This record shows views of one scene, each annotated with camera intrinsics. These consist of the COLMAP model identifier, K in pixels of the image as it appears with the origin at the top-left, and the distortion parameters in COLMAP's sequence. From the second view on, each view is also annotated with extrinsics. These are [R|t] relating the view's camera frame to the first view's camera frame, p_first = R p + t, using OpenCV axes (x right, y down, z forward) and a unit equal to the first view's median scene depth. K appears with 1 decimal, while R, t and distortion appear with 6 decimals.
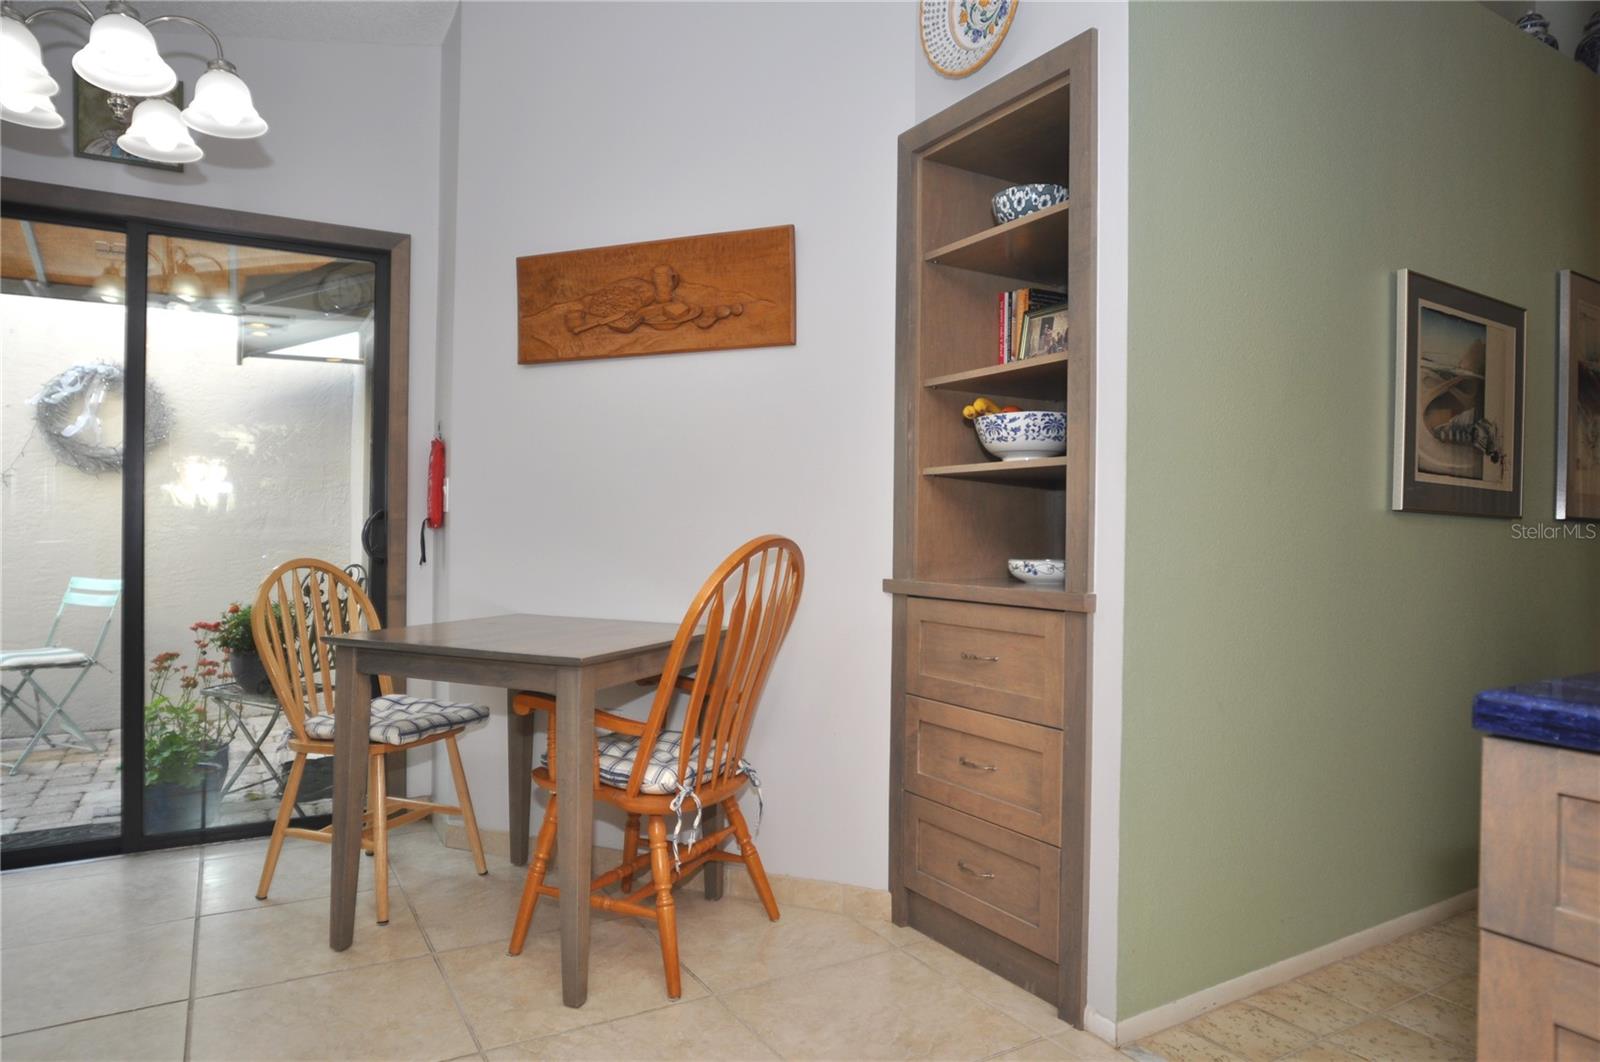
lens RADIAL K [[1062.2, 0, 809.8], [0, 1062.2, 535.2], [0, 0, 1]] dist [-0.003057, -0.000308]
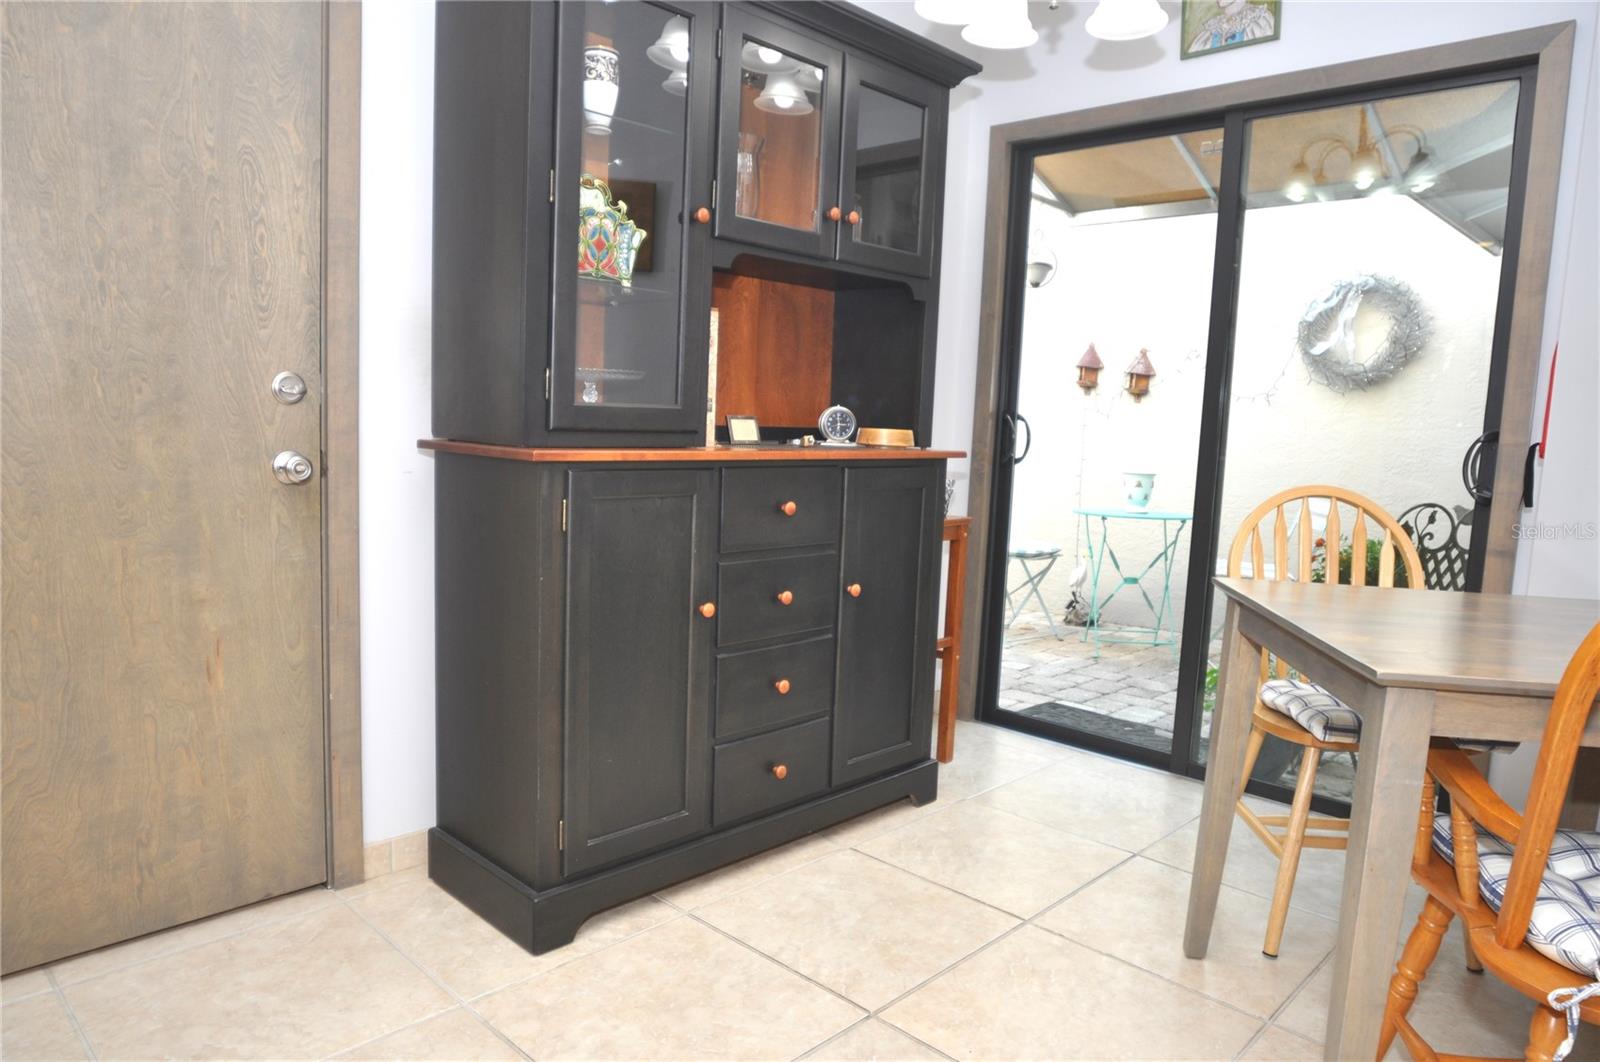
lens RADIAL K [[1062.2, 0, 809.8], [0, 1062.2, 535.2], [0, 0, 1]] dist [-0.003057, -0.000308]
pose [[0.260479, 0.108950, -0.959312, 0.178065], [-0.046934, 0.993867, 0.100131, -0.003353], [0.964338, 0.018942, 0.263995, 0.364545]]
